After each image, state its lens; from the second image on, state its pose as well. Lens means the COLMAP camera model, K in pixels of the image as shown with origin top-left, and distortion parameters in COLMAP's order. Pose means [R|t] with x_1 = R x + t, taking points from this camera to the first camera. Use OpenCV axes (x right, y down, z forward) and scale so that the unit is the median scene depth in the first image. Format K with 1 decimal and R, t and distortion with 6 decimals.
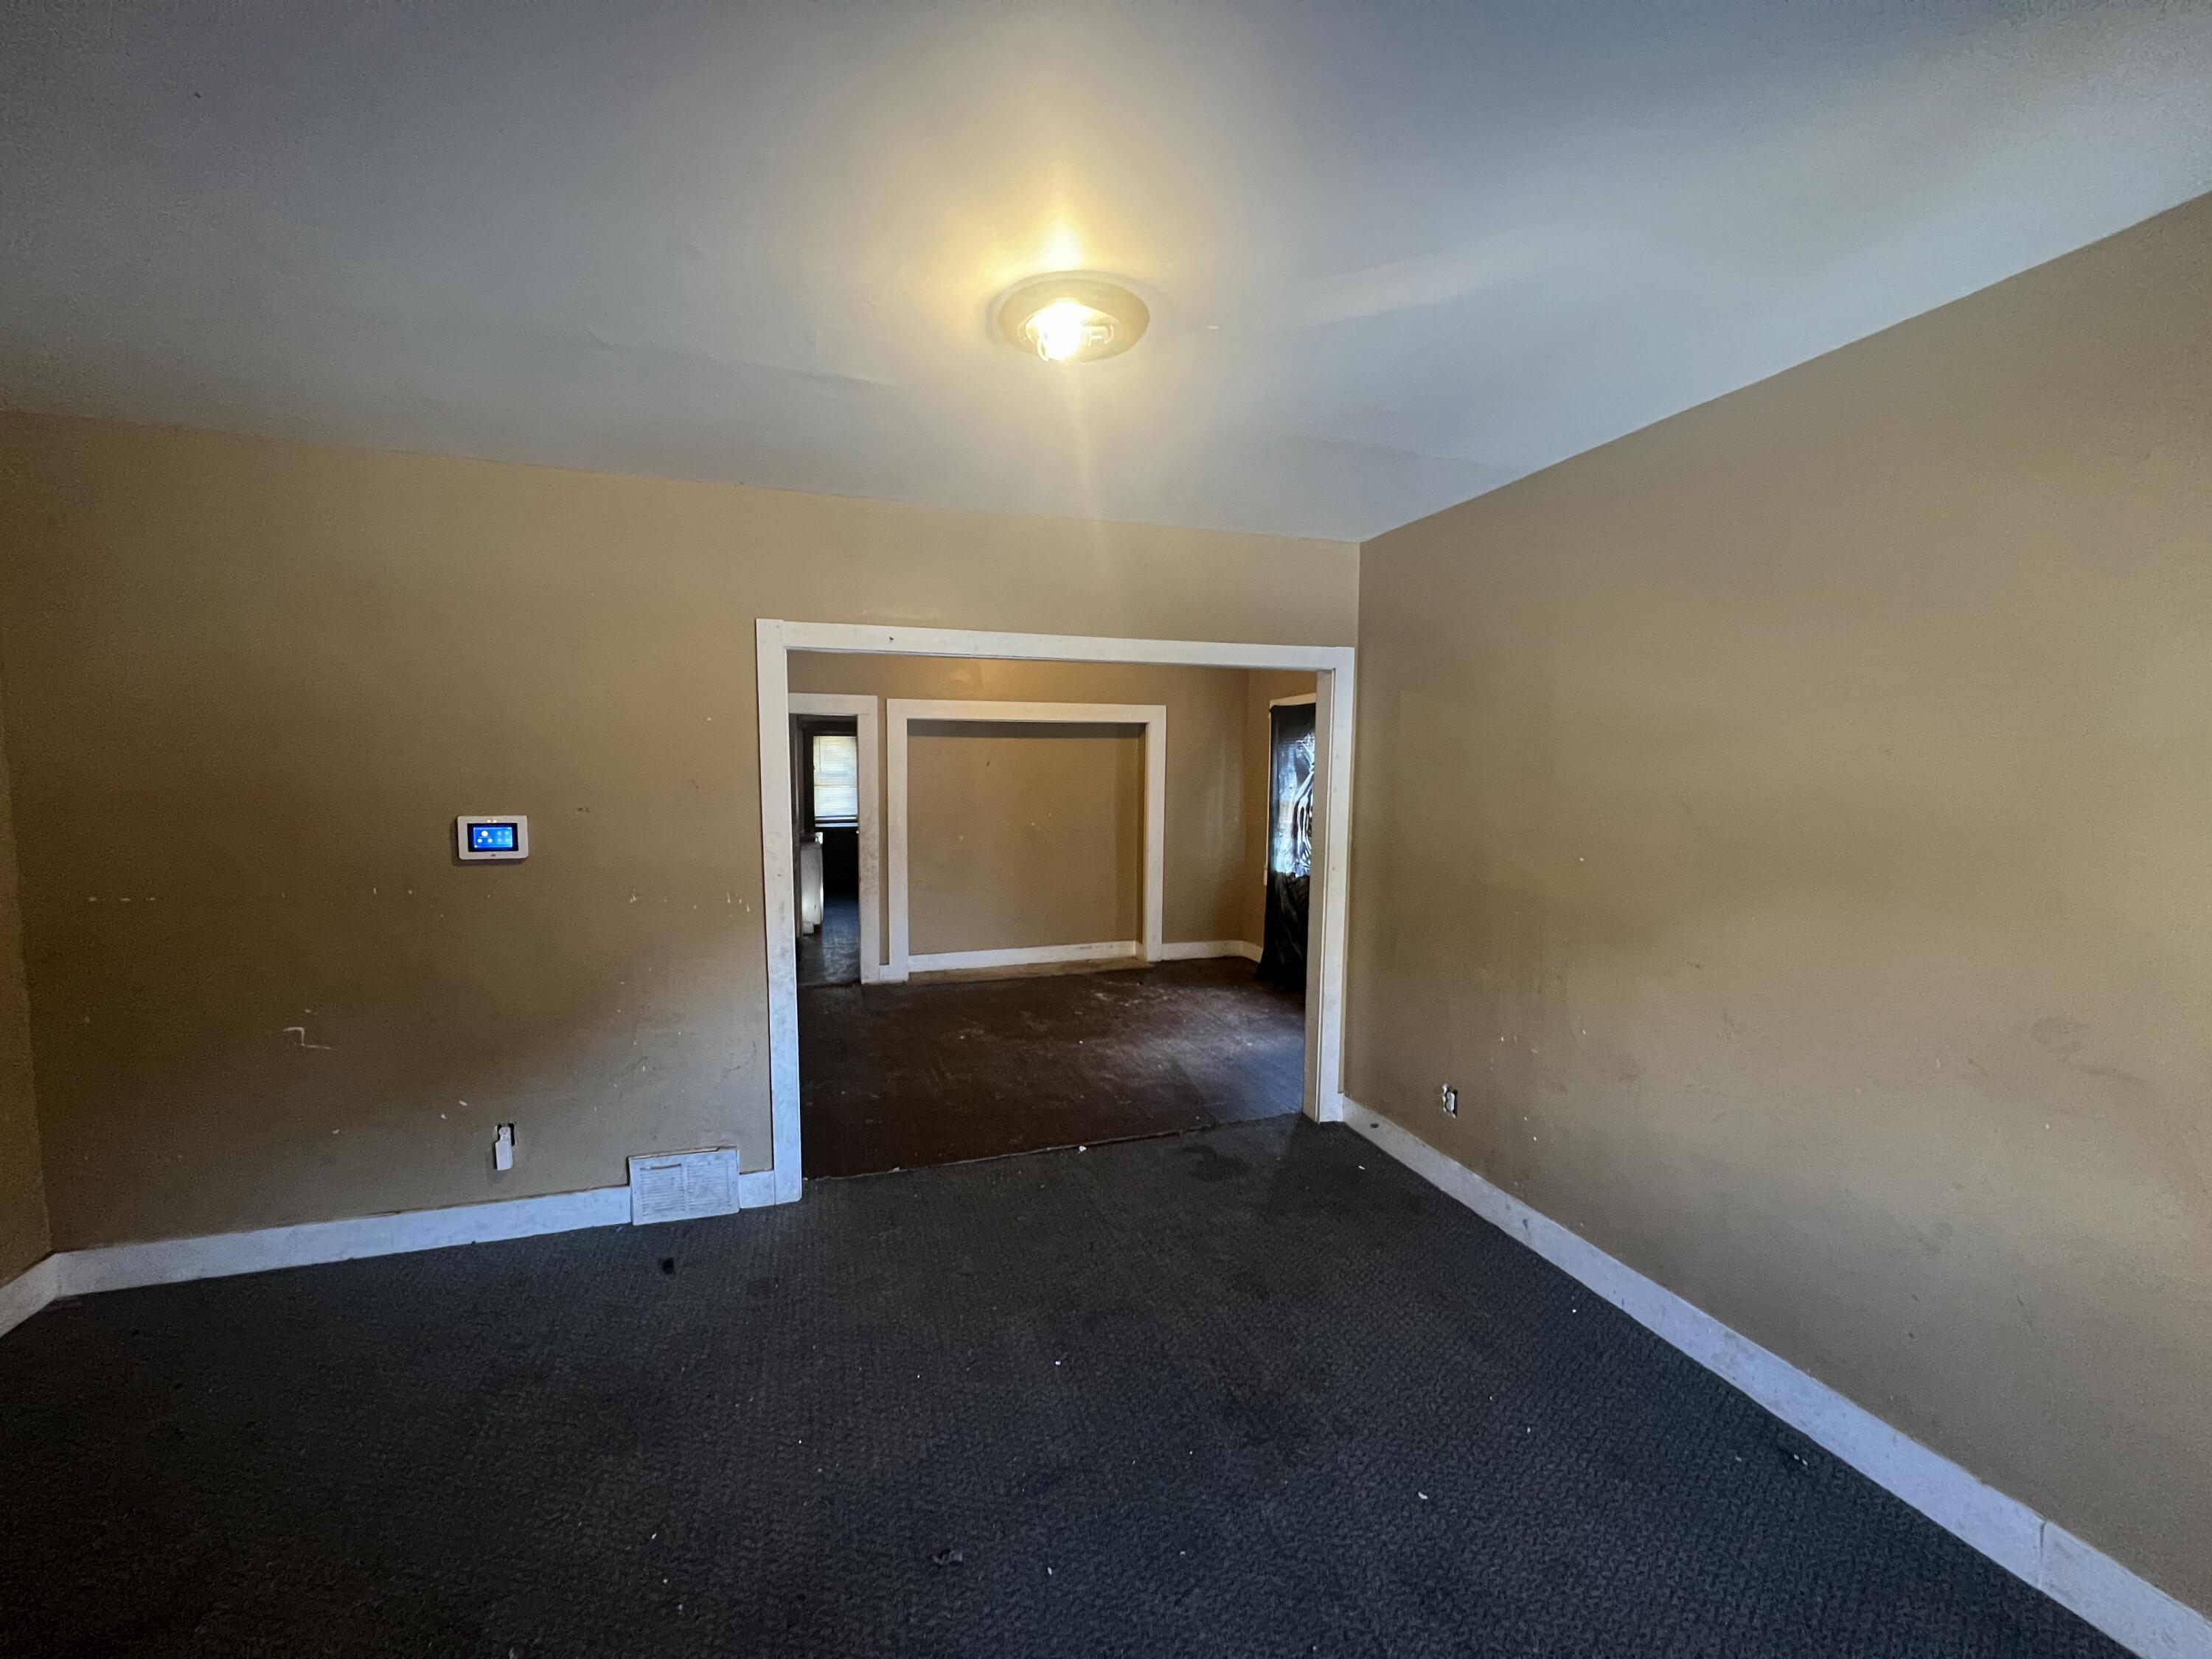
lens RADIAL K [[887.2, 0, 1101.5], [0, 887.2, 824.7], [0, 0, 1]] dist [0.010483, 0.000446]
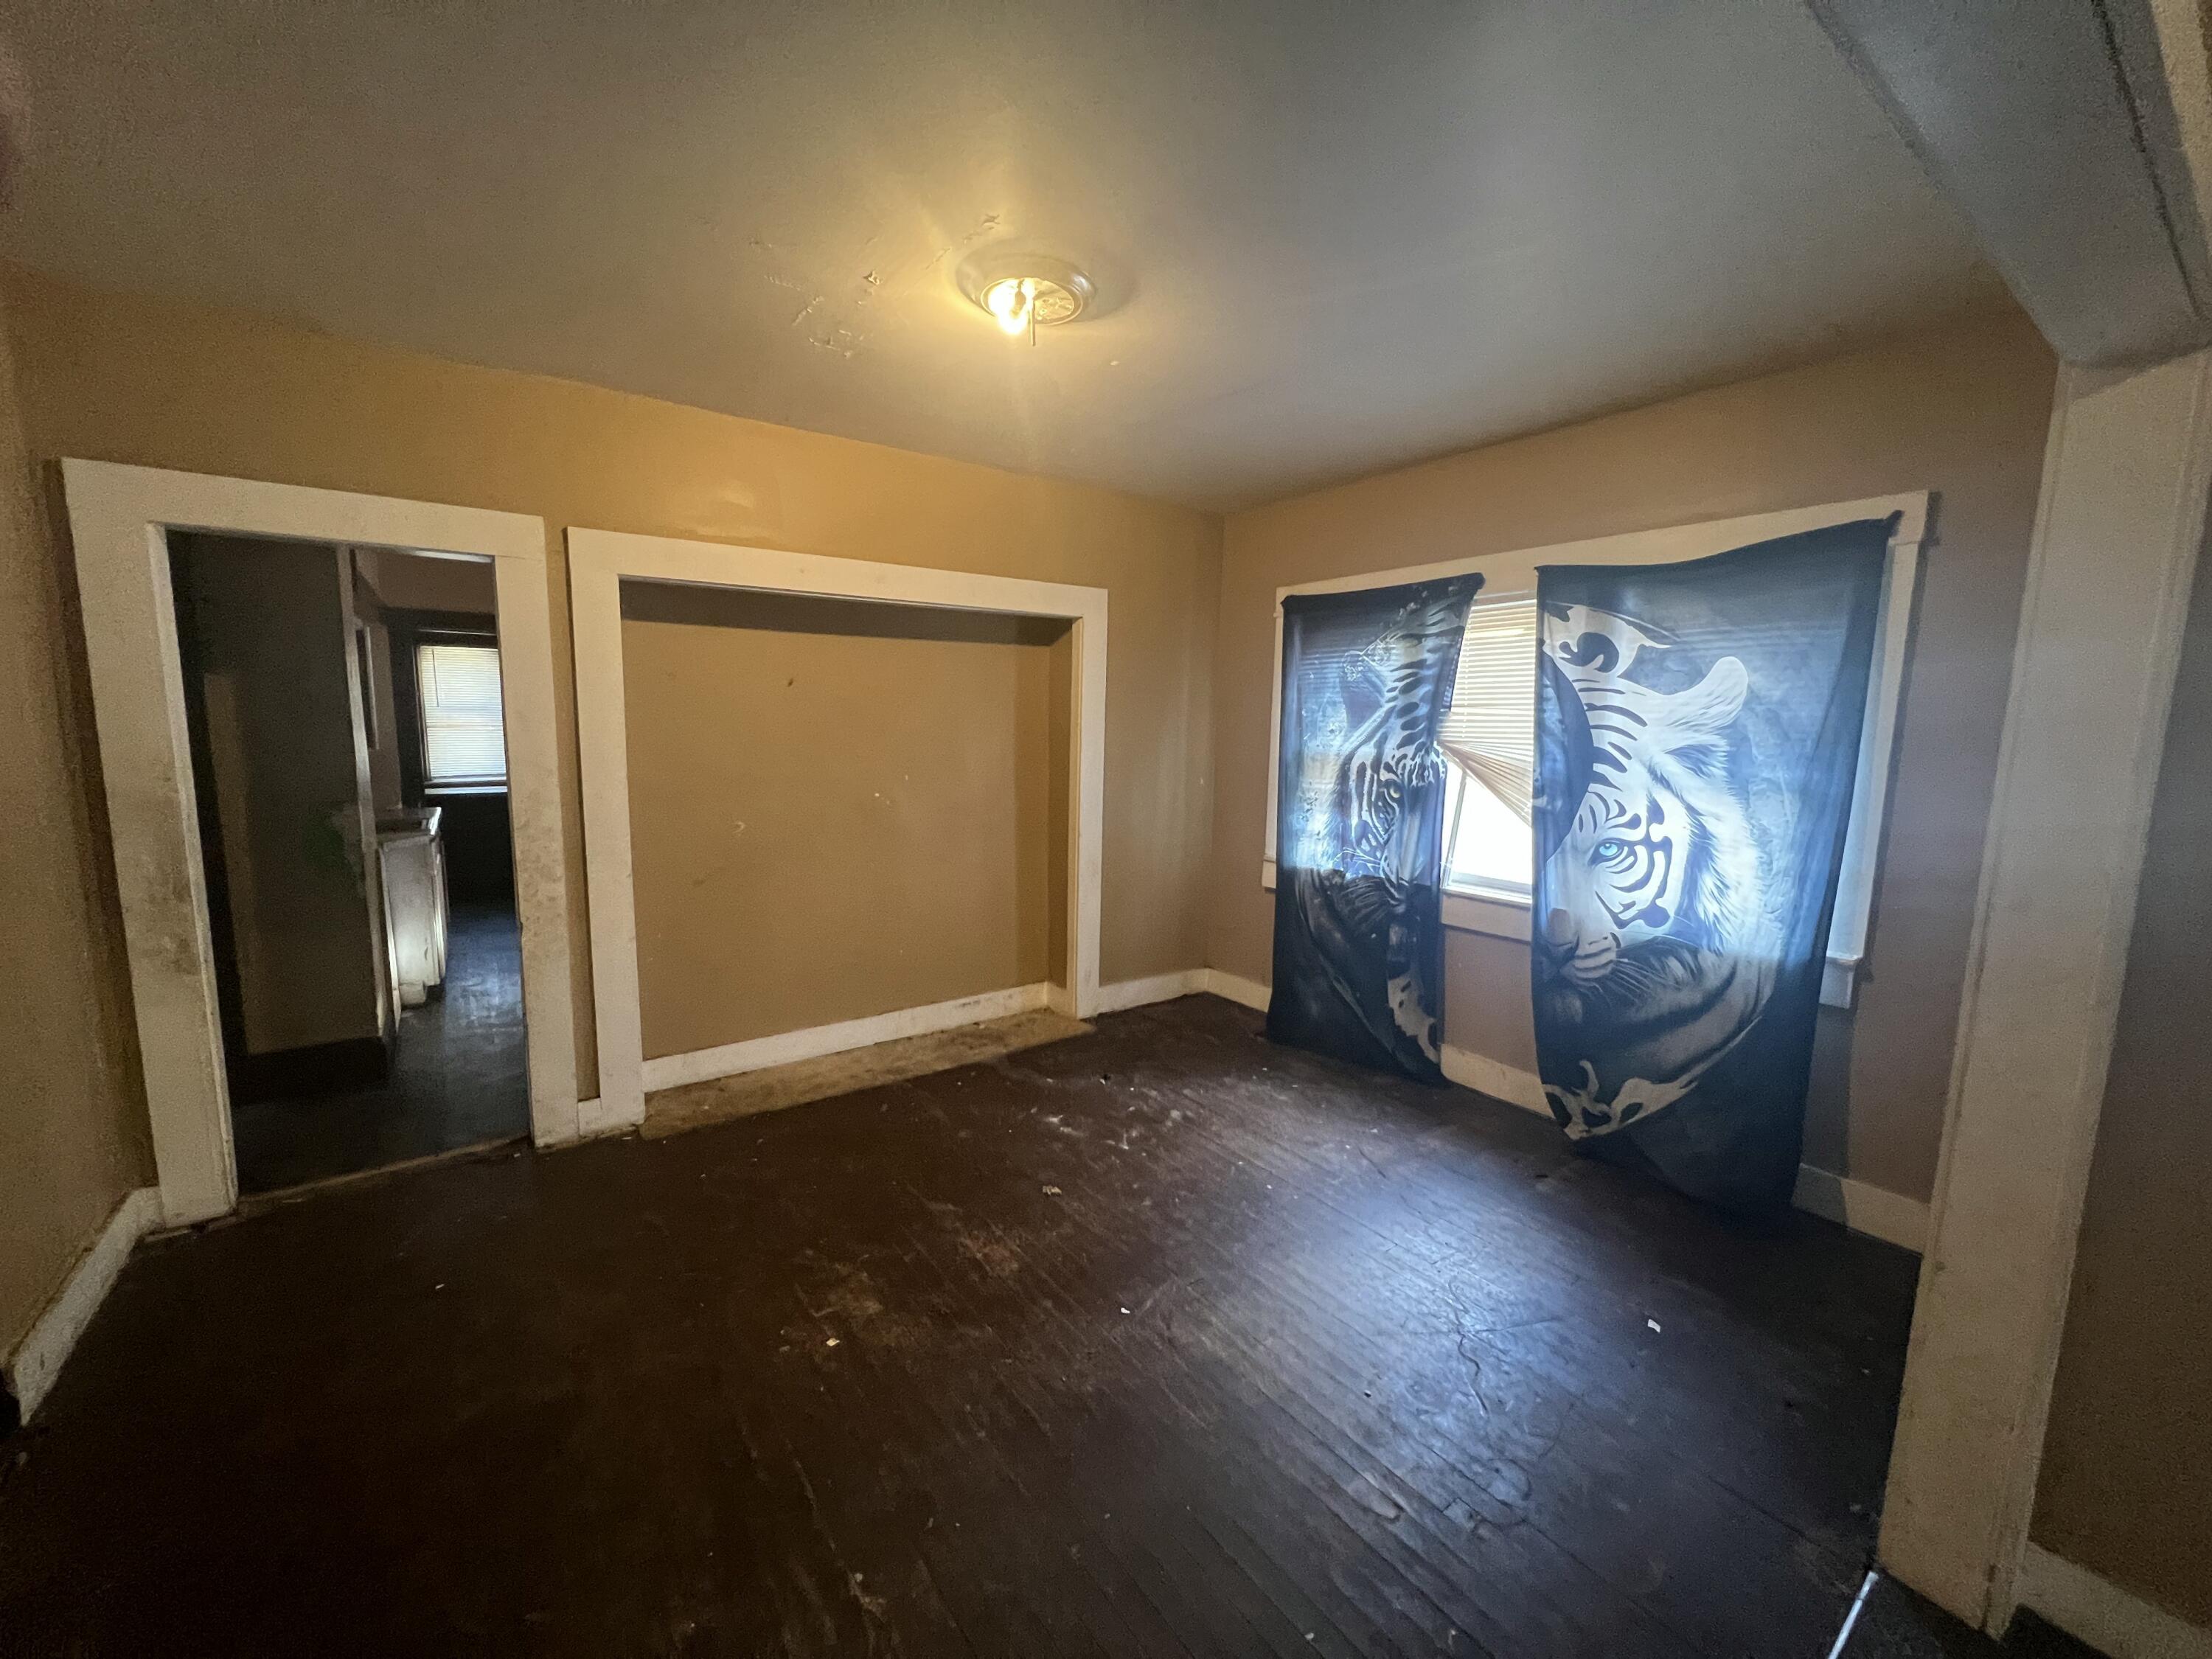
lens RADIAL K [[887.2, 0, 1105.8], [0, 887.2, 831.4], [0, 0, 1]] dist [0.010483, 0.000446]
pose [[0.950627, -0.029814, 0.308900, -0.122688], [0.009502, 0.997704, 0.067056, -0.015009], [-0.310190, -0.060810, 0.948728, 0.461801]]
